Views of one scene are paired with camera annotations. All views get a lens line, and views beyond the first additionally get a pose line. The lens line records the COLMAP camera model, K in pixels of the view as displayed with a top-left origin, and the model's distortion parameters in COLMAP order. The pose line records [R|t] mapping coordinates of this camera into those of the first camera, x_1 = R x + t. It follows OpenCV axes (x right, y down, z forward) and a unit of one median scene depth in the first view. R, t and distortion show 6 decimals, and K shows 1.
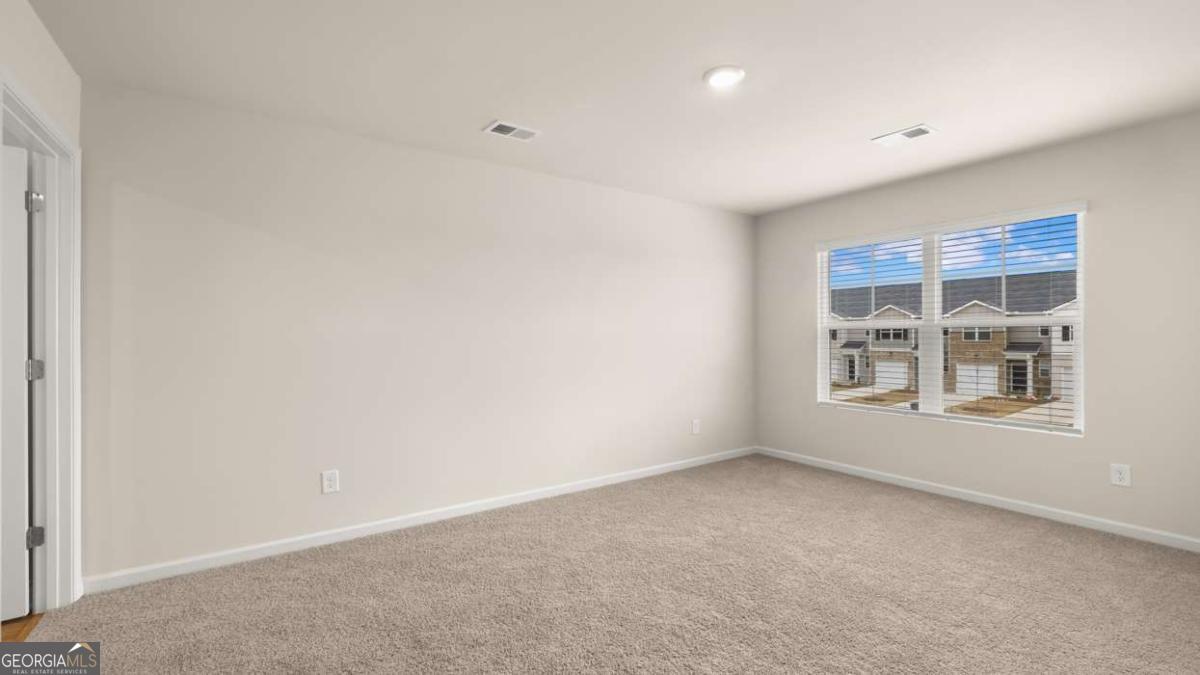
lens RADIAL K [[503.6, 0, 600.2], [0, 503.6, 339.8], [0, 0, 1]] dist [0.002574, -0.000010]
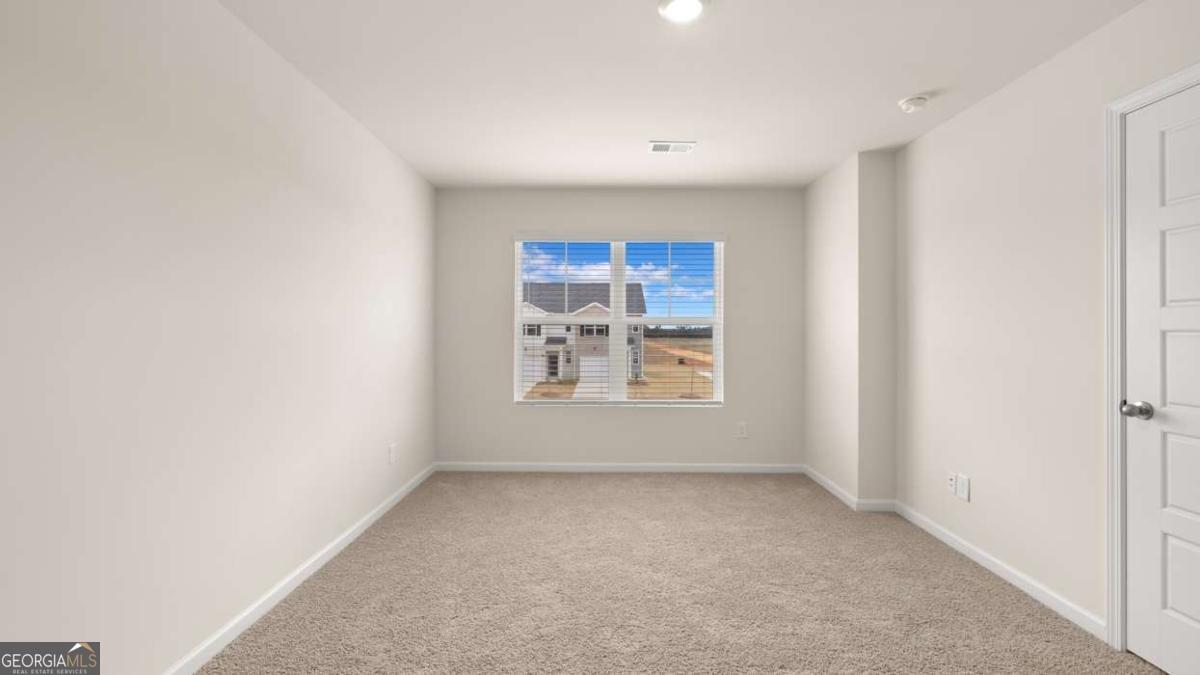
lens RADIAL K [[503.6, 0, 600.4], [0, 503.6, 334.3], [0, 0, 1]] dist [0.002574, -0.000010]
pose [[0.576283, 0.003413, 0.817243, -0.270433], [-0.003178, 0.999993, -0.001935, -0.000199], [-0.817244, -0.001482, 0.576290, 0.374535]]
